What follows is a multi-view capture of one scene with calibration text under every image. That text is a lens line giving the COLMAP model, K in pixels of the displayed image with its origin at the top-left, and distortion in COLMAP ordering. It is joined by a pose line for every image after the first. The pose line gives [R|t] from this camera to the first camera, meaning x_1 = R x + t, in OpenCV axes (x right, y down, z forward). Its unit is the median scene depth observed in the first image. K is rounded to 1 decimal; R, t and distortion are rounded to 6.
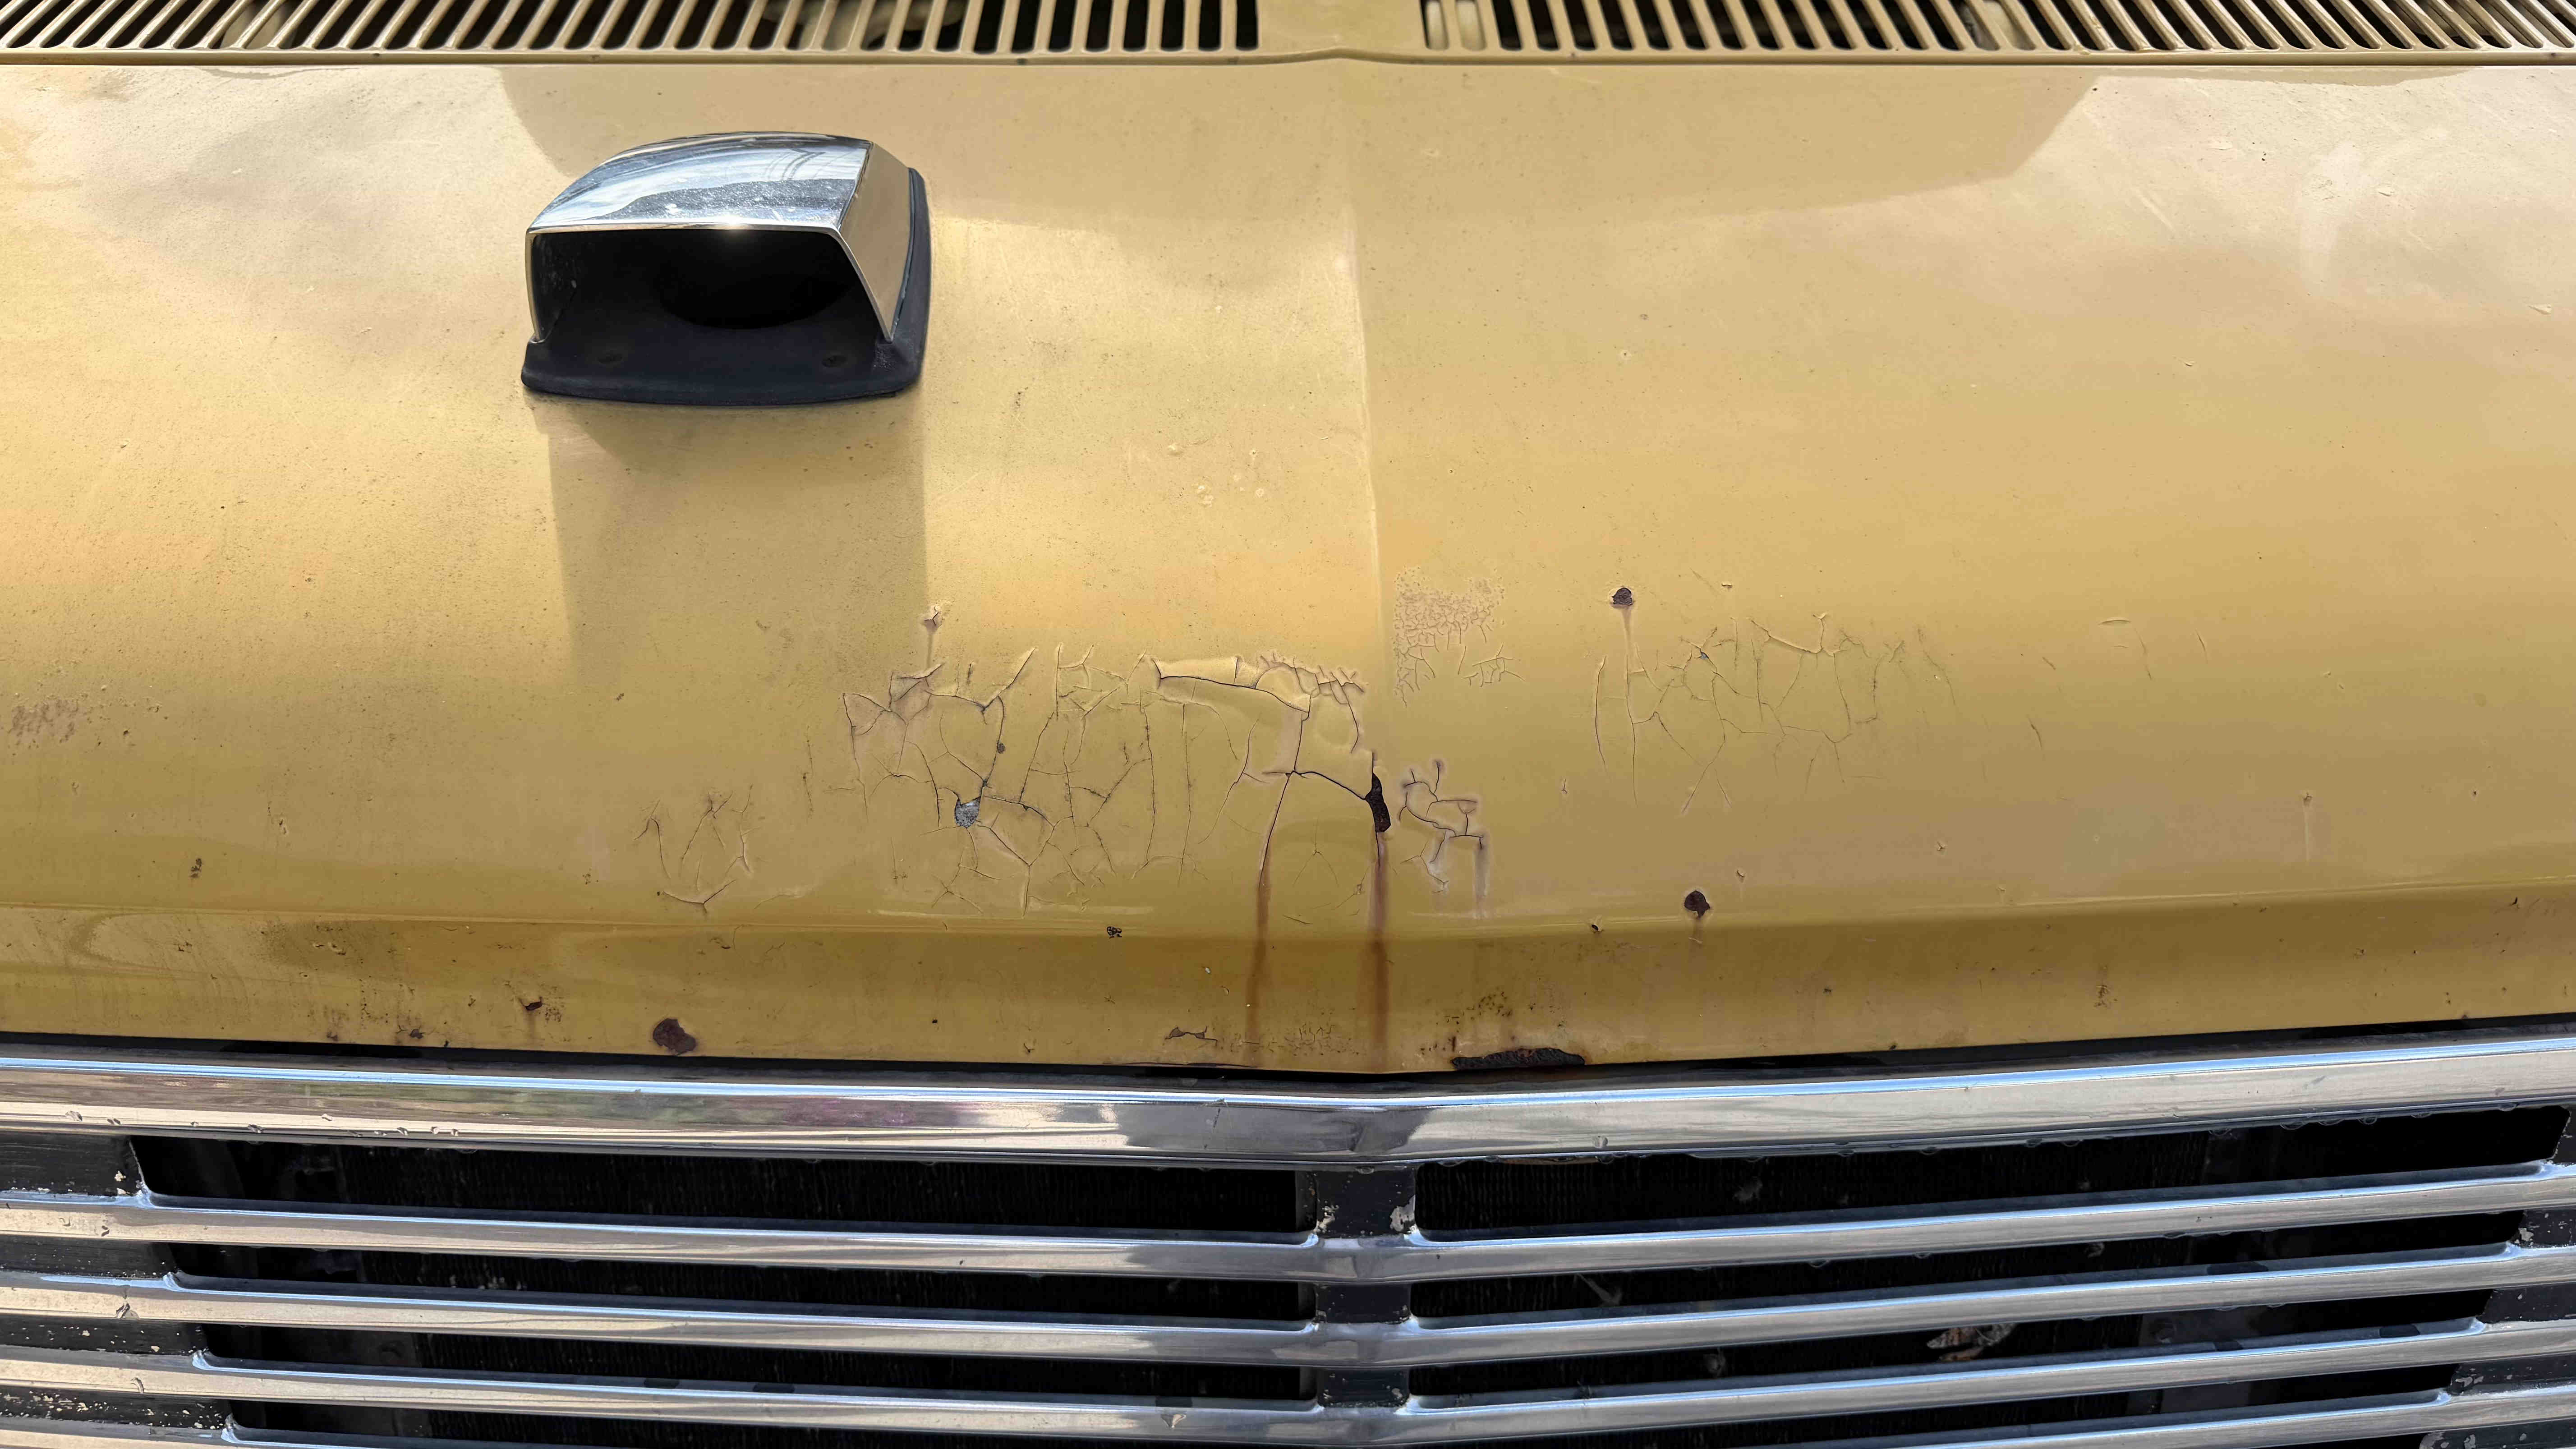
lens RADIAL K [[1818.2, 0, 1288.0], [0, 1818.2, 724.5], [0, 0, 1]] dist [0.149869, -0.247308]
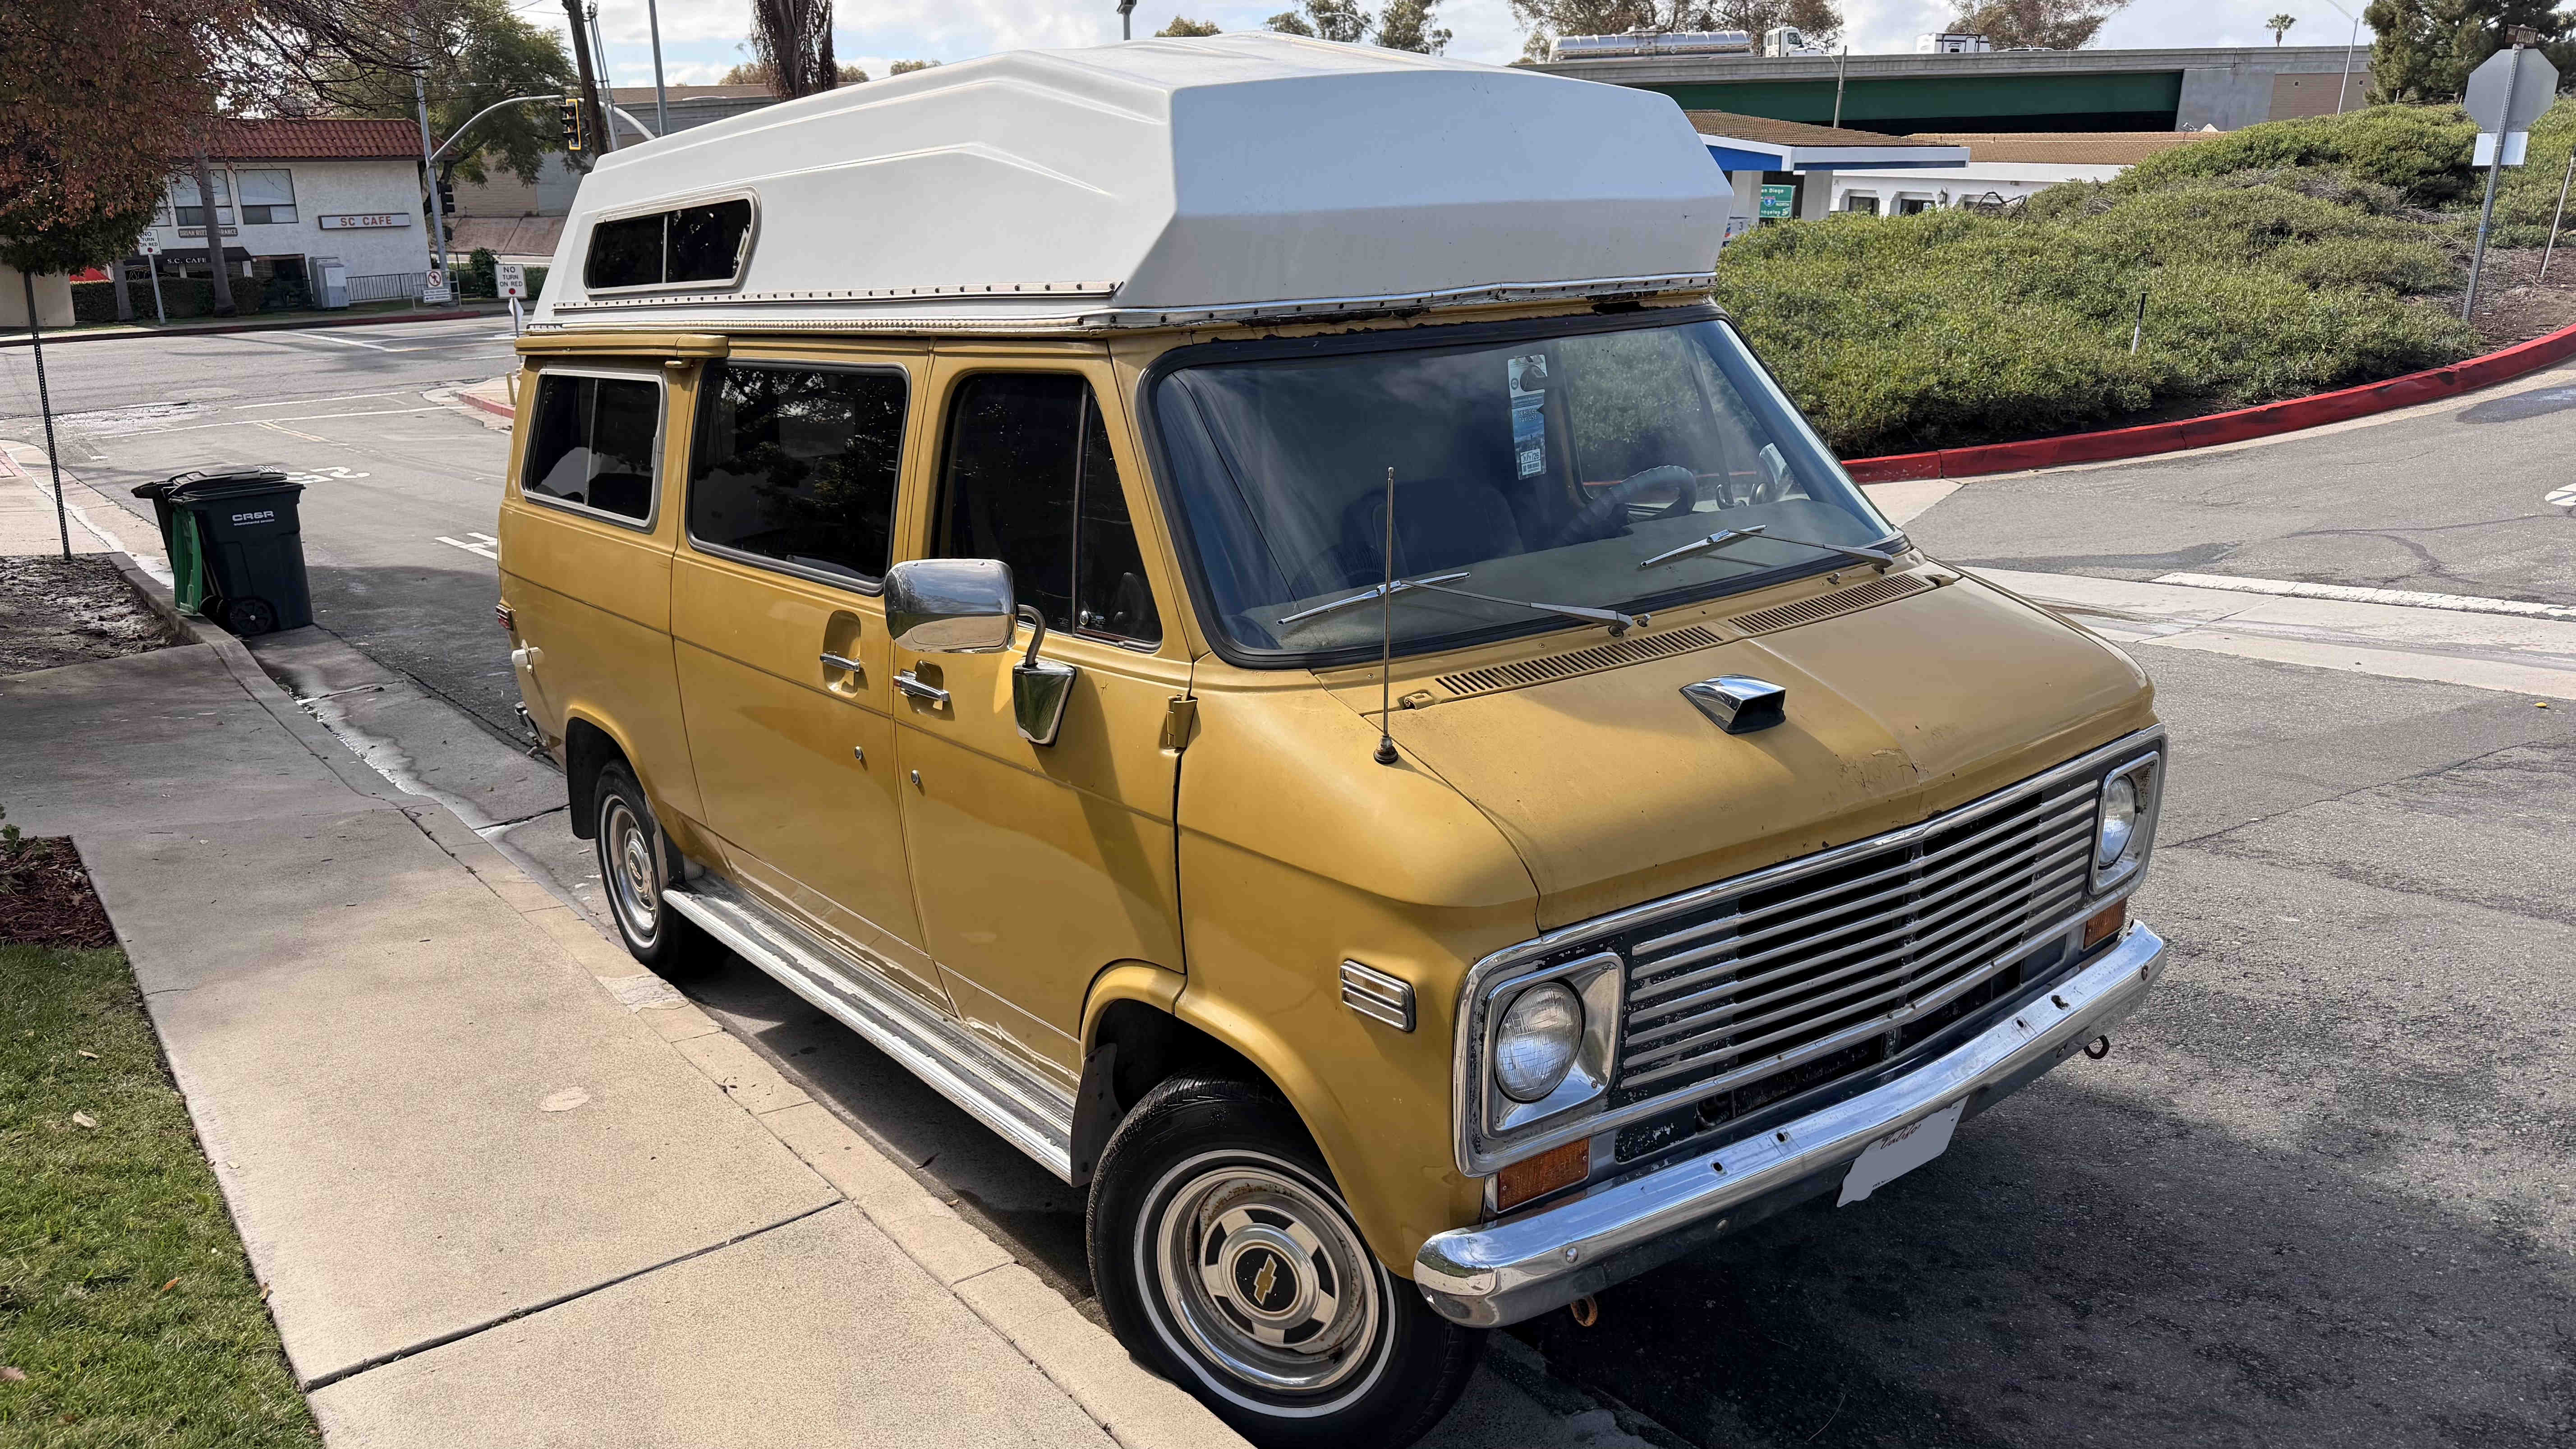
lens RADIAL K [[1818.2, 0, 1288.0], [0, 1818.2, 724.5], [0, 0, 1]] dist [0.149869, -0.247308]
pose [[0.807825, -0.180765, 0.561019, -4.020249], [0.300805, 0.944967, -0.128661, 0.060419], [-0.506887, 0.272693, 0.817743, -2.306978]]
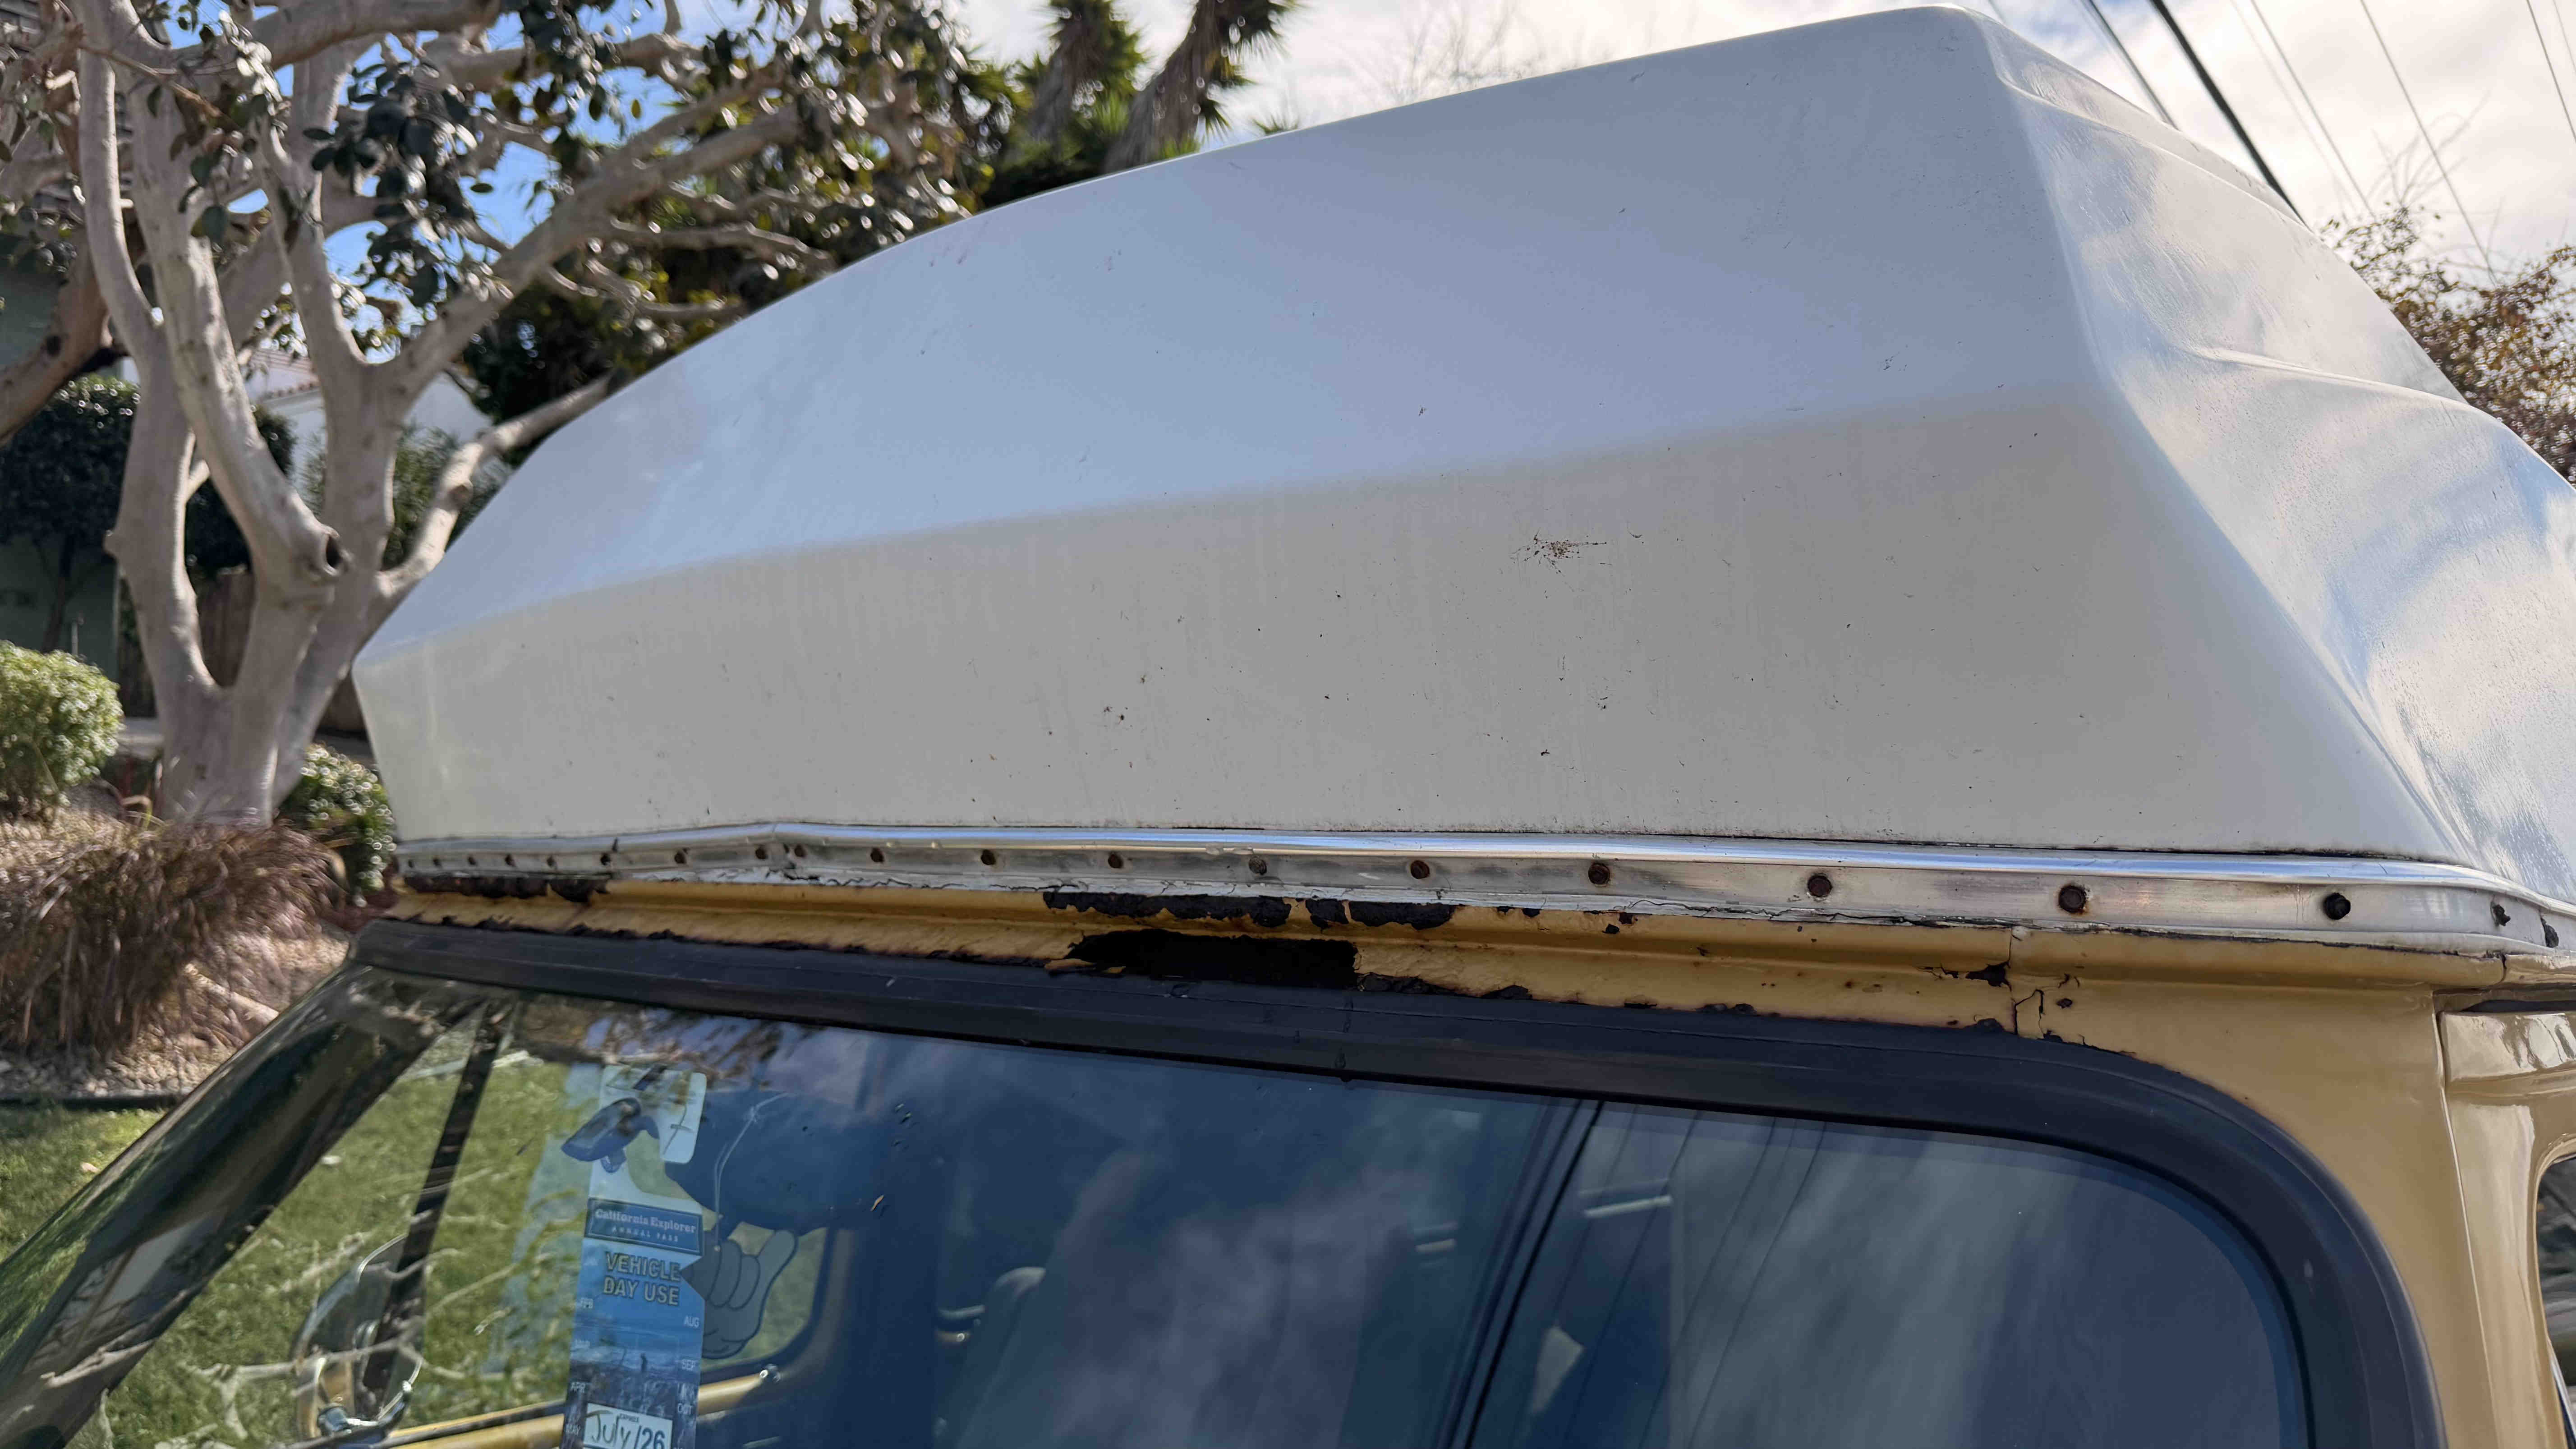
lens RADIAL K [[1798.4, 0, 1296.0], [0, 1798.4, 703.0], [0, 0, 1]] dist [0.131555, -0.170262]
pose [[0.743677, -0.050706, -0.666613, 1.556622], [-0.316924, 0.851220, -0.418310, -1.329376], [0.588645, 0.522353, 0.616964, 0.874856]]
